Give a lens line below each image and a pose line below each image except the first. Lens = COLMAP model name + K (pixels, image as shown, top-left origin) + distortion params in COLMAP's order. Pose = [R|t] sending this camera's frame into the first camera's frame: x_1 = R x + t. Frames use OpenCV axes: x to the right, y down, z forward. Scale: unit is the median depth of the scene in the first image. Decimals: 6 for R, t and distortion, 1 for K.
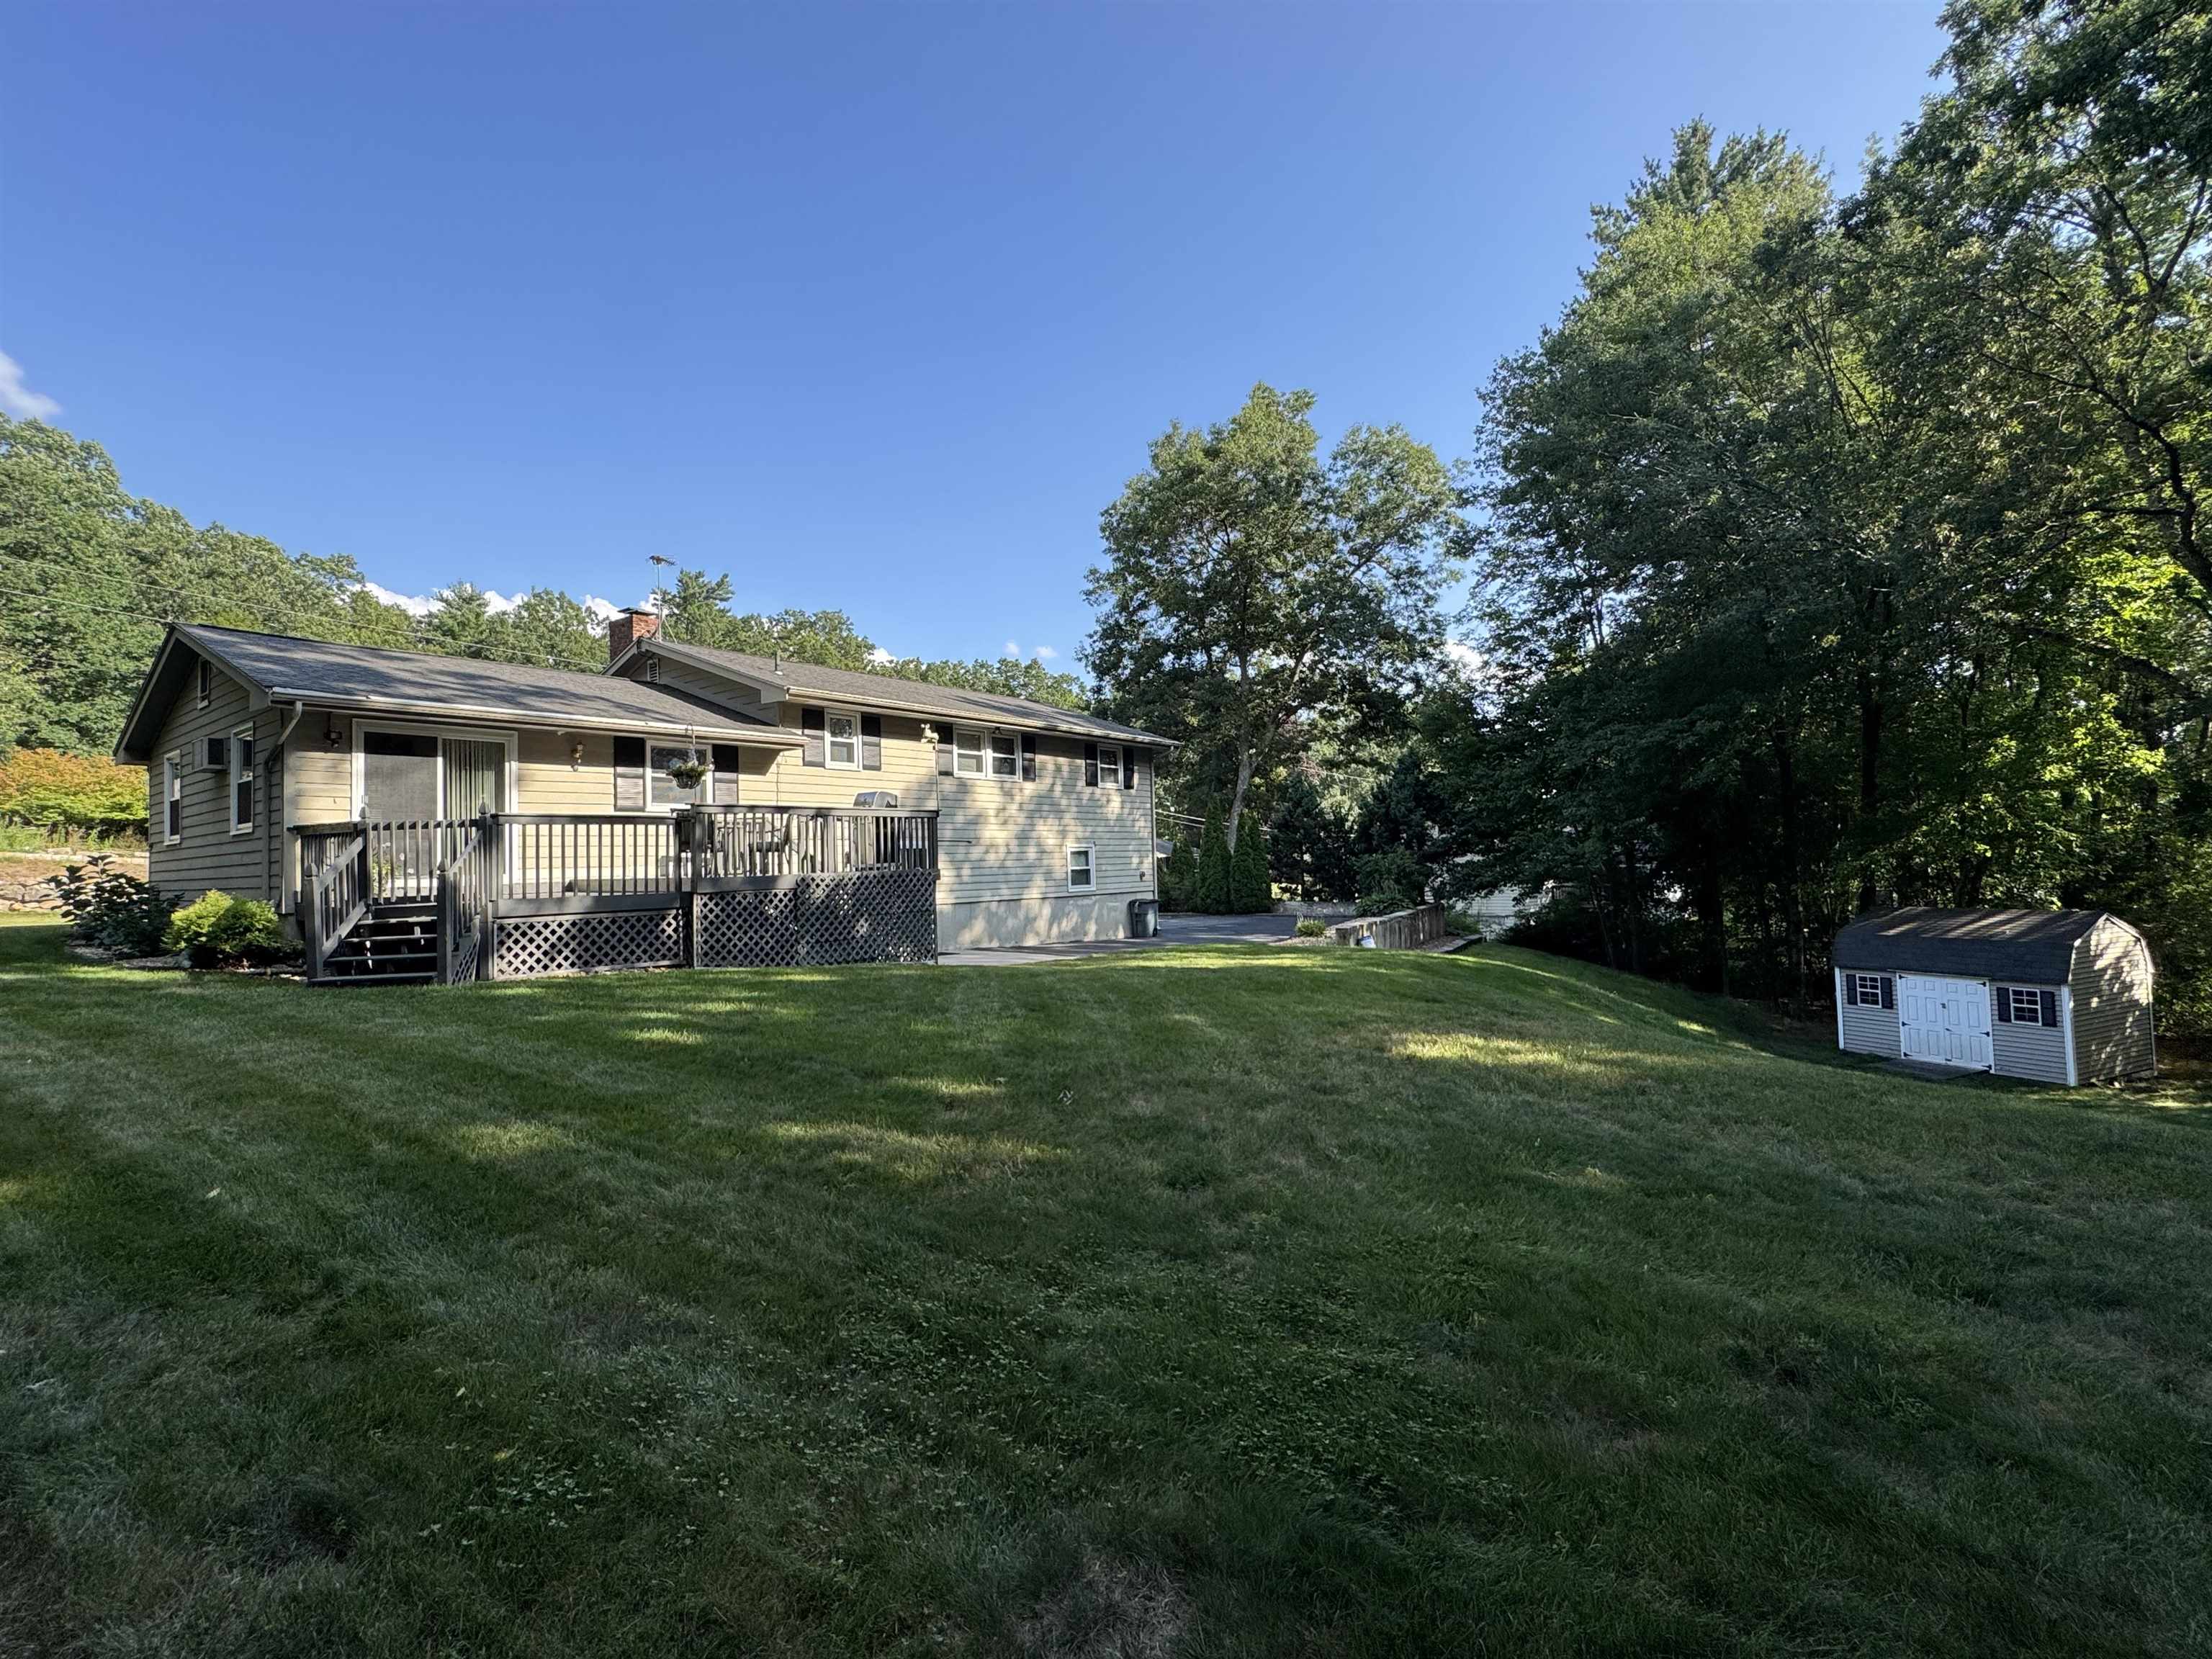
lens RADIAL K [[1023.3, 0, 1103.0], [0, 1023.3, 815.6], [0, 0, 1]] dist [-0.001974, -0.000458]
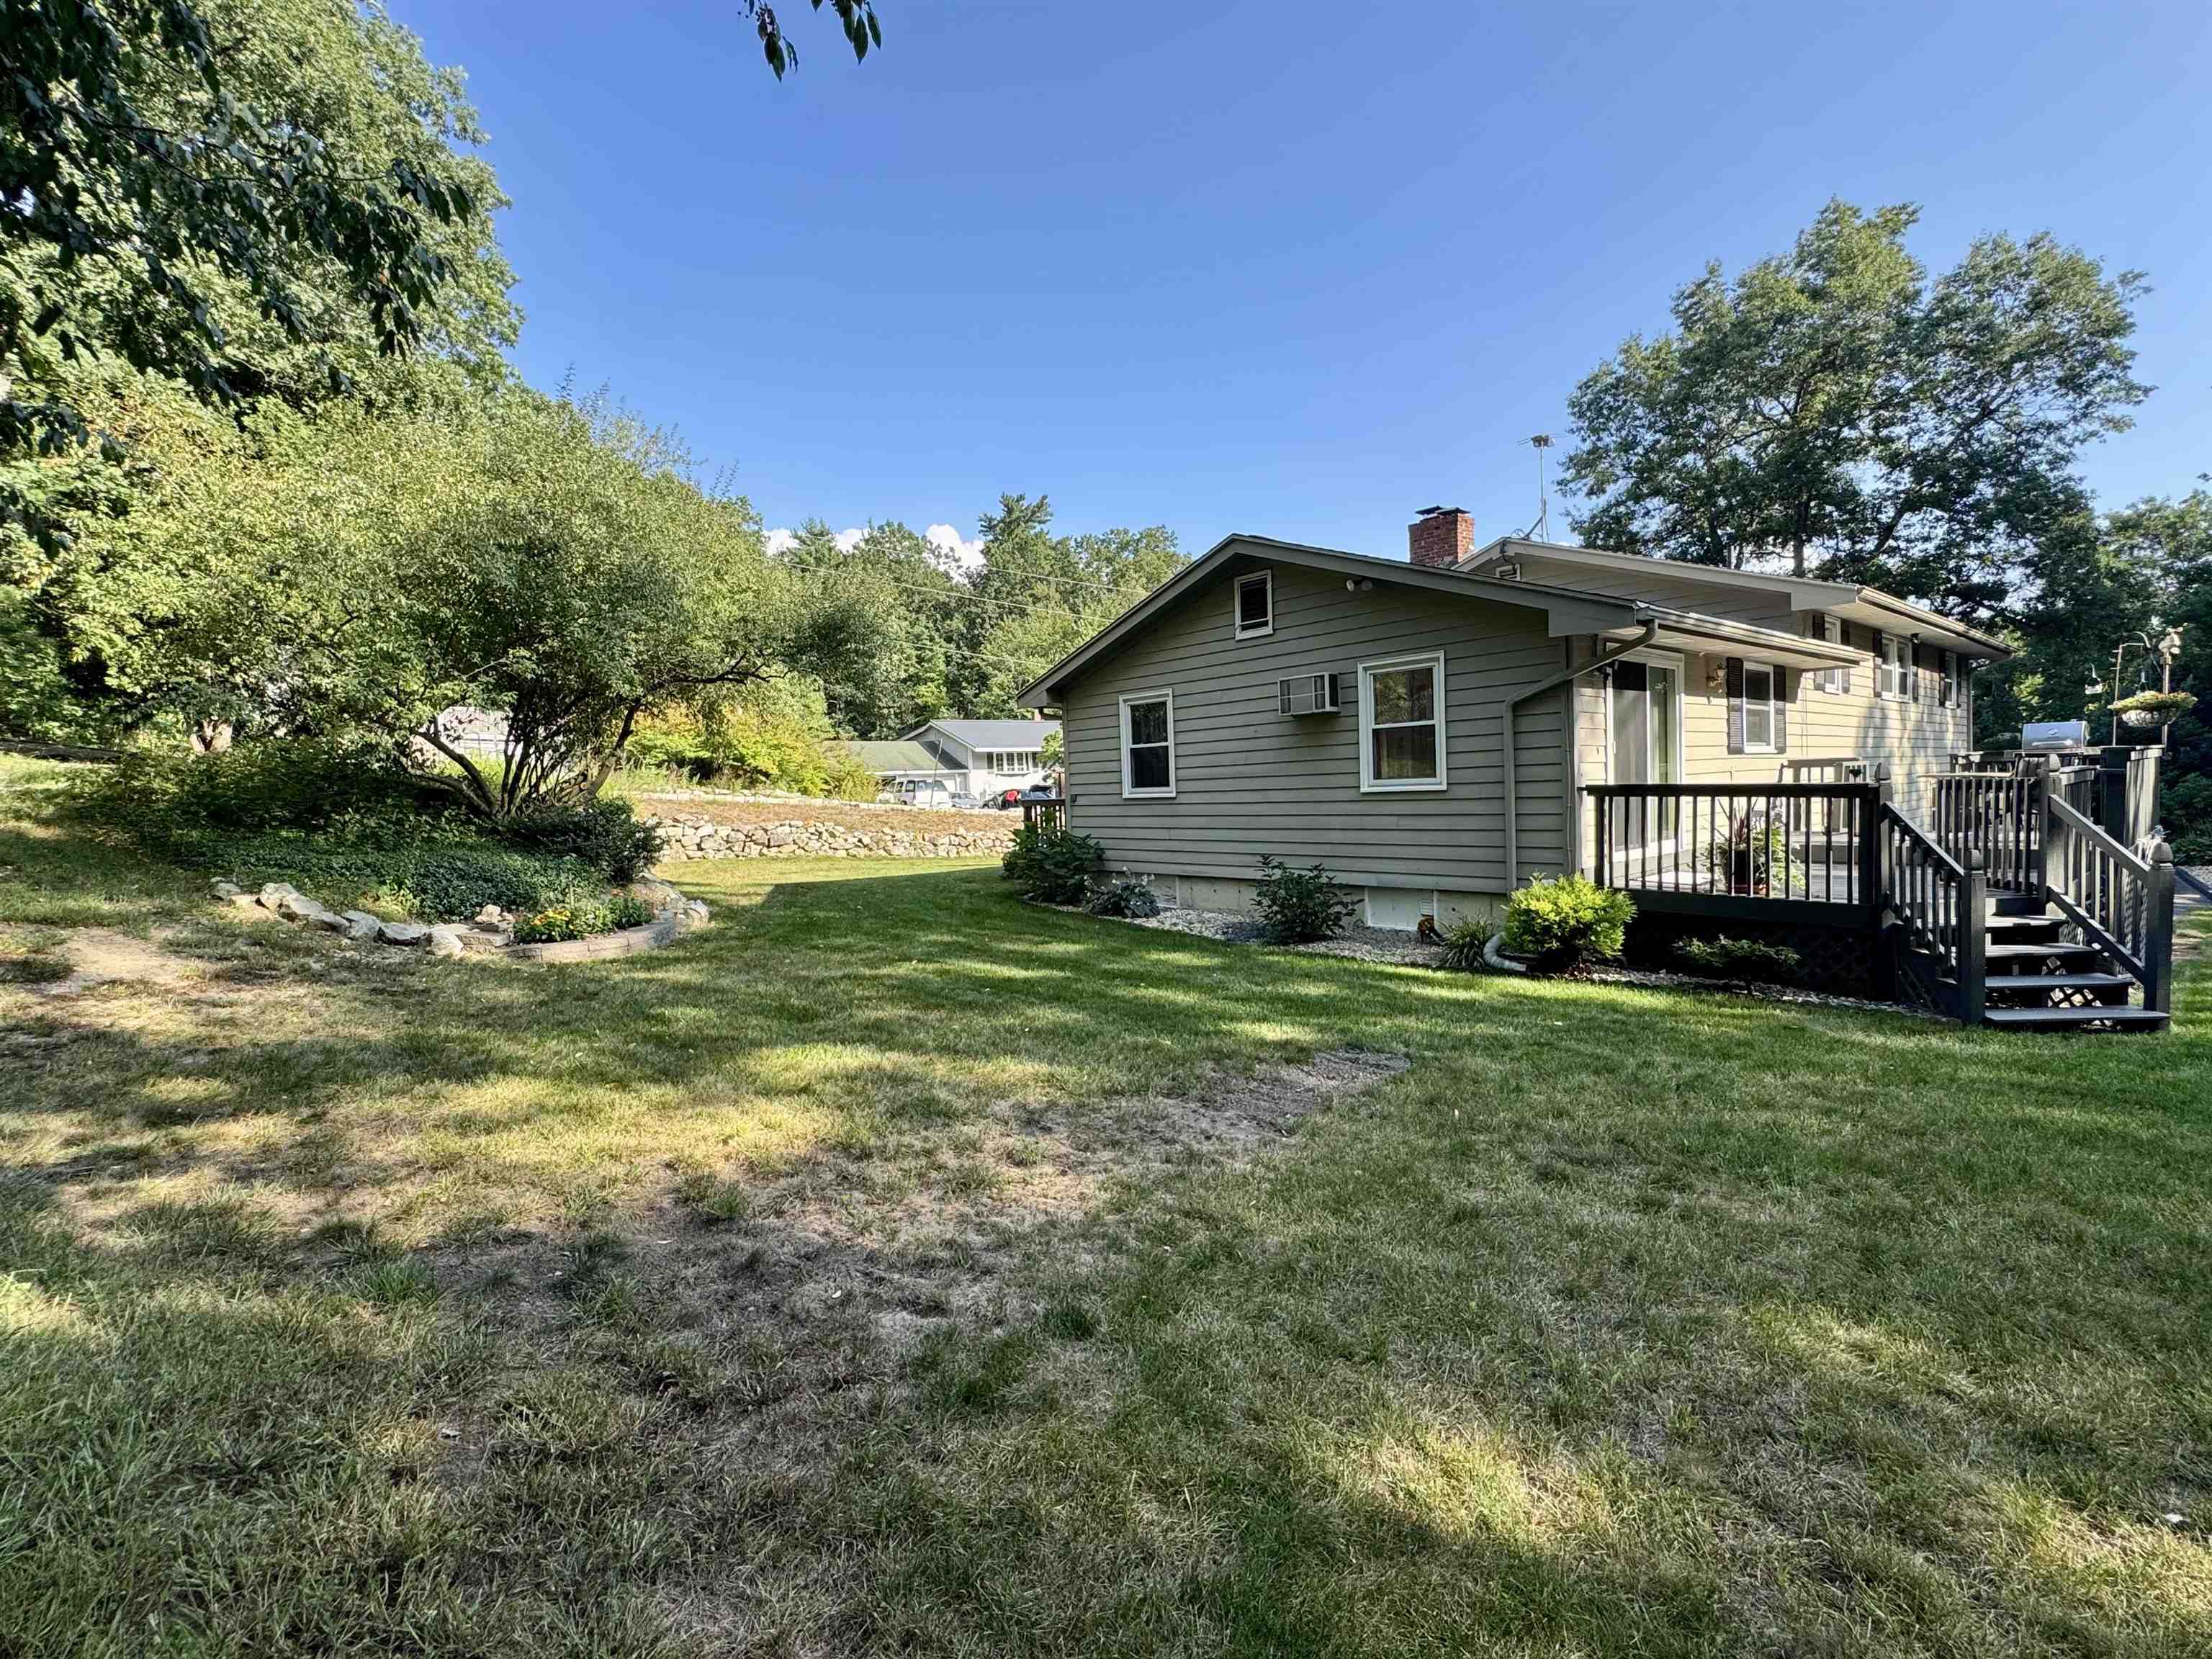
lens RADIAL K [[1023.3, 0, 1100.7], [0, 1023.3, 829.5], [0, 0, 1]] dist [-0.001974, -0.000458]
pose [[0.979163, 0.002616, -0.203058, -0.790861], [0.016100, 0.995770, 0.090465, -0.025659], [0.202435, -0.091849, 0.974979, 0.131398]]
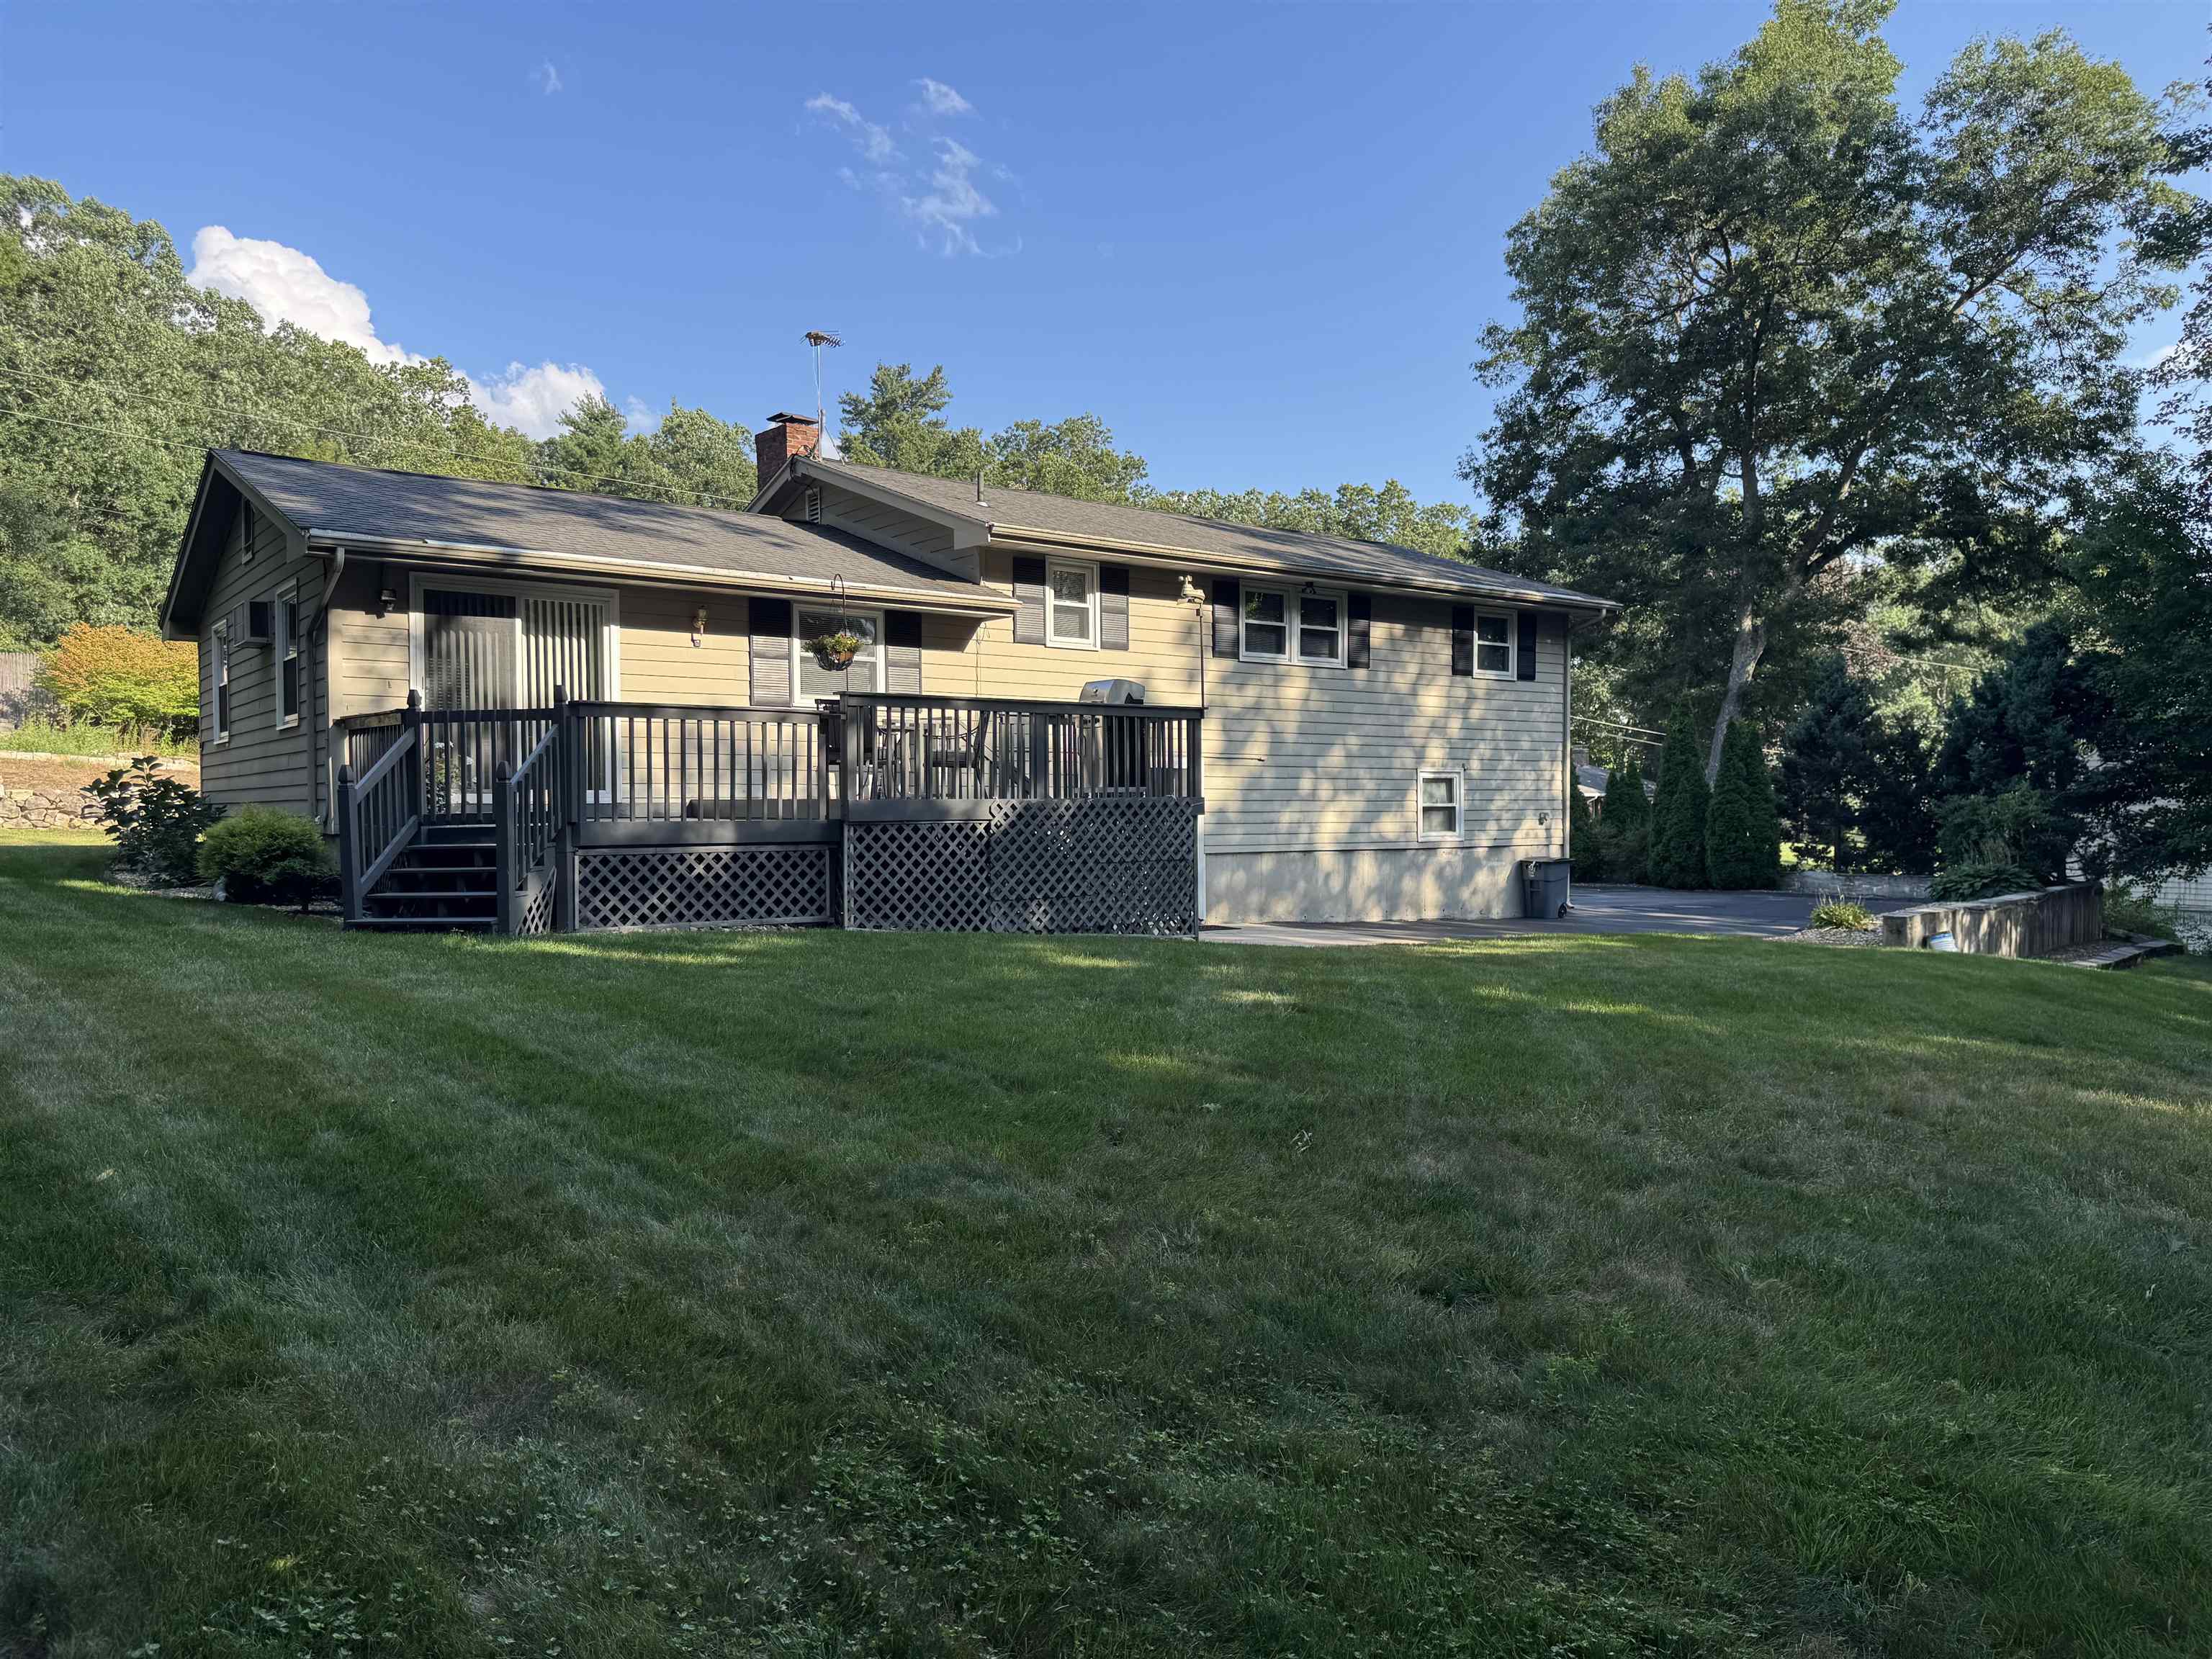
lens RADIAL K [[1559.0, 0, 1099.1], [0, 1559.0, 826.2], [0, 0, 1]] dist [0.046903, -0.052000]
pose [[0.966950, 0.025867, -0.253649, 0.029528], [-0.010026, 0.997929, 0.063546, 0.008524], [0.254767, -0.058903, 0.965207, 0.021642]]
